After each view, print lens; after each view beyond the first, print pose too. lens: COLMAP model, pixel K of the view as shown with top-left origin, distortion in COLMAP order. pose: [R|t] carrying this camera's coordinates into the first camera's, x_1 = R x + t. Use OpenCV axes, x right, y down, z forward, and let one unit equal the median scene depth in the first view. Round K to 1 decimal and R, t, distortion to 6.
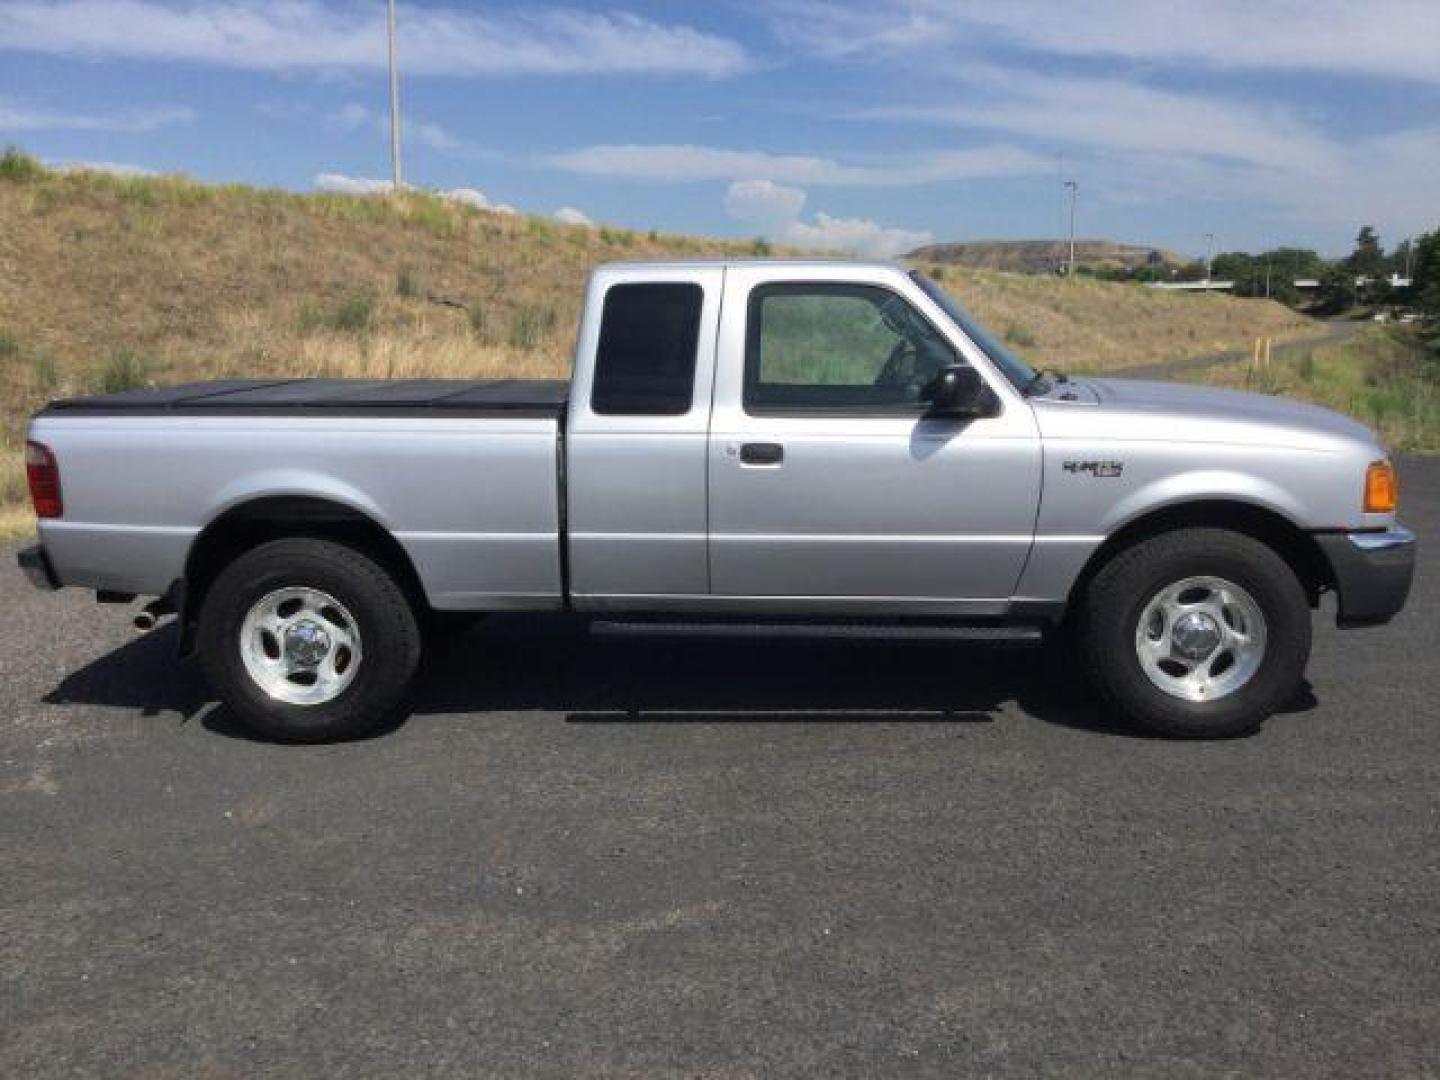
lens RADIAL K [[1354.8, 0, 861.8], [0, 1354.8, 538.7], [0, 0, 1]] dist [0.057198, 0.000477]
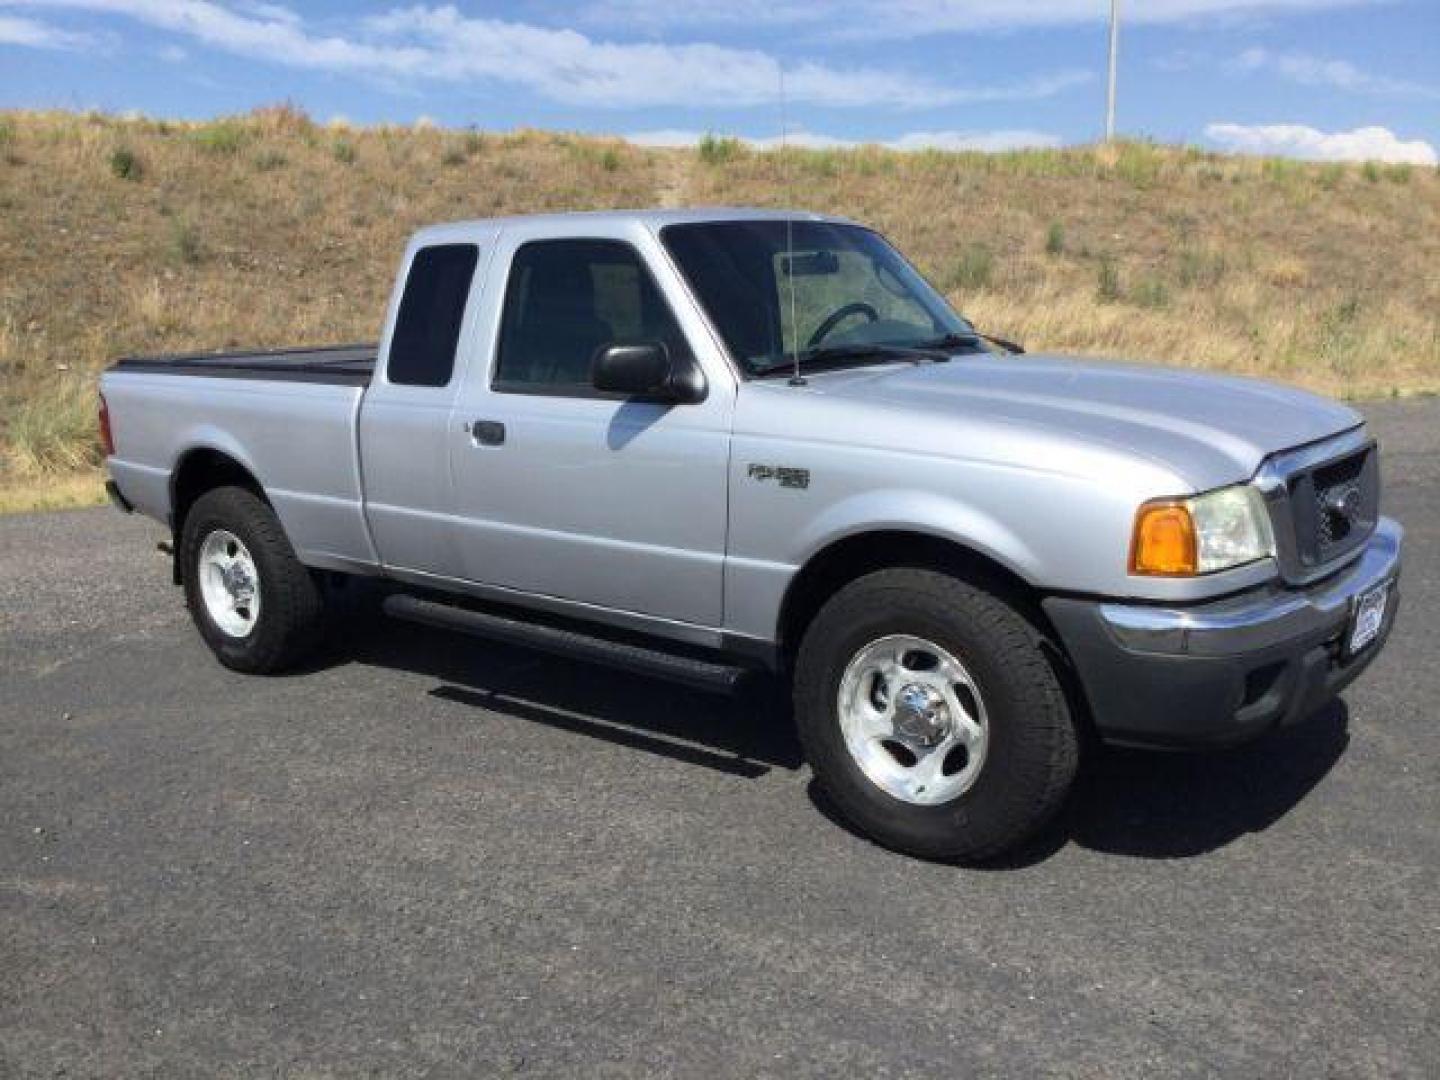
lens RADIAL K [[1372.4, 0, 723.5], [0, 1372.4, 629.4], [0, 0, 1]] dist [0.009875, -0.005953]
pose [[0.793008, 0.137986, -0.593379, 0.592383], [-0.081776, 0.989307, 0.120767, -0.054502], [0.603698, -0.047245, 0.795812, 0.348548]]
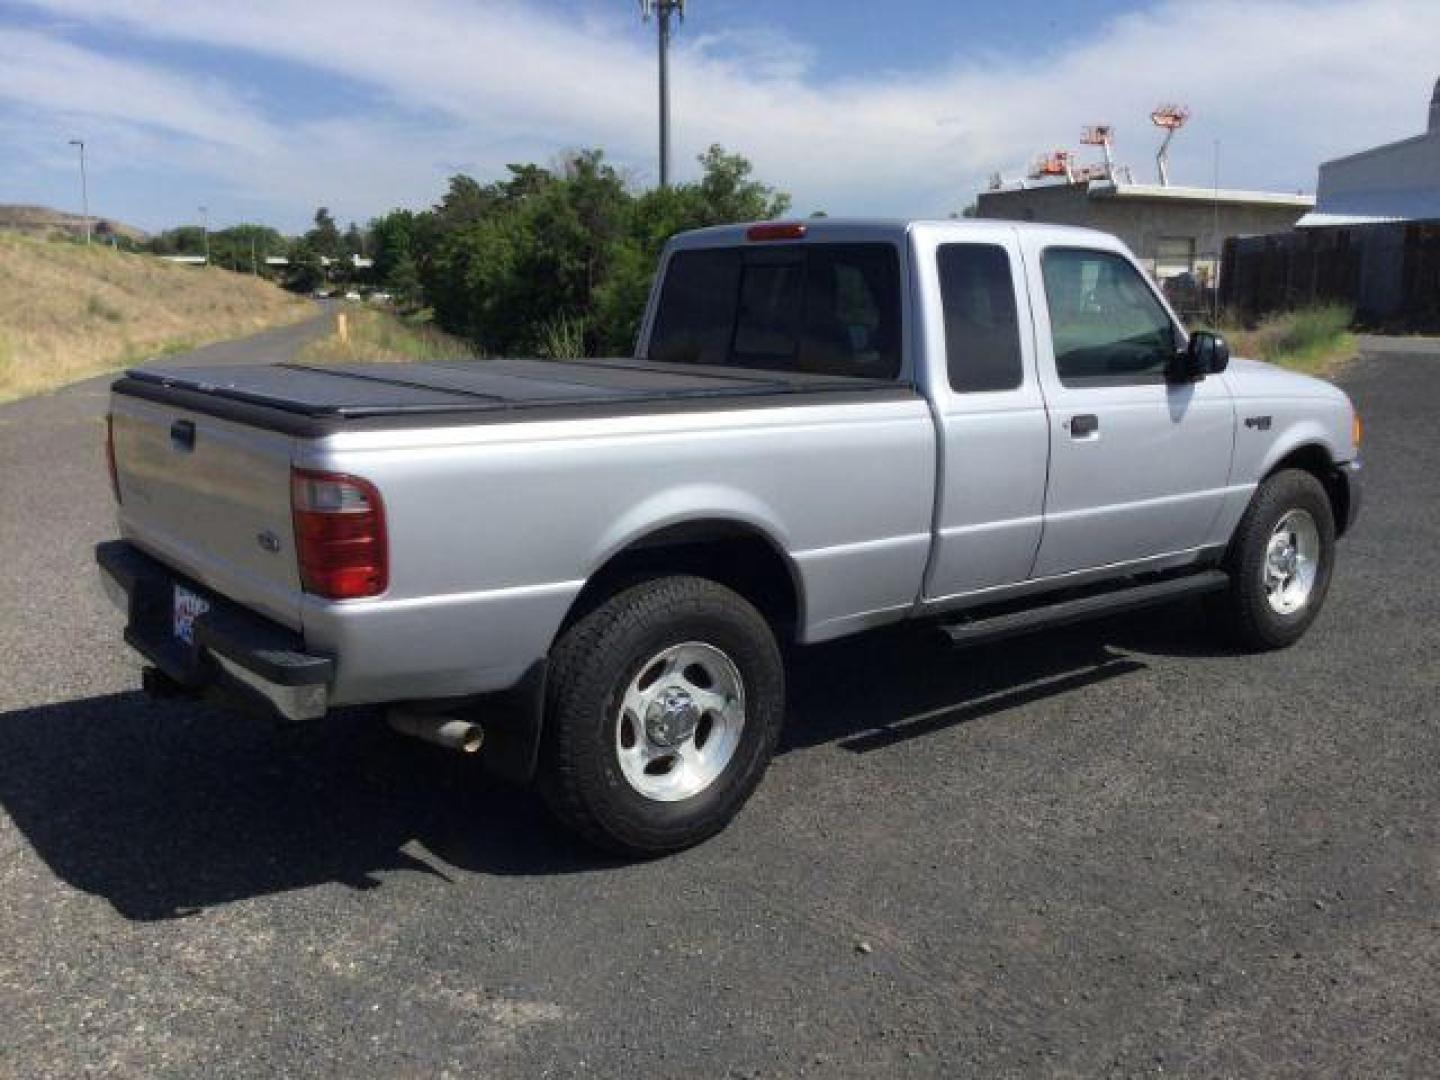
lens RADIAL K [[1302.7, 0, 724.8], [0, 1302.7, 539.3], [0, 0, 1]] dist [0.045663, -0.068505]
pose [[0.759198, -0.112856, 0.641000, -0.846340], [0.097702, 0.993454, 0.059192, -0.060525], [-0.643484, 0.017689, 0.765255, 0.444700]]
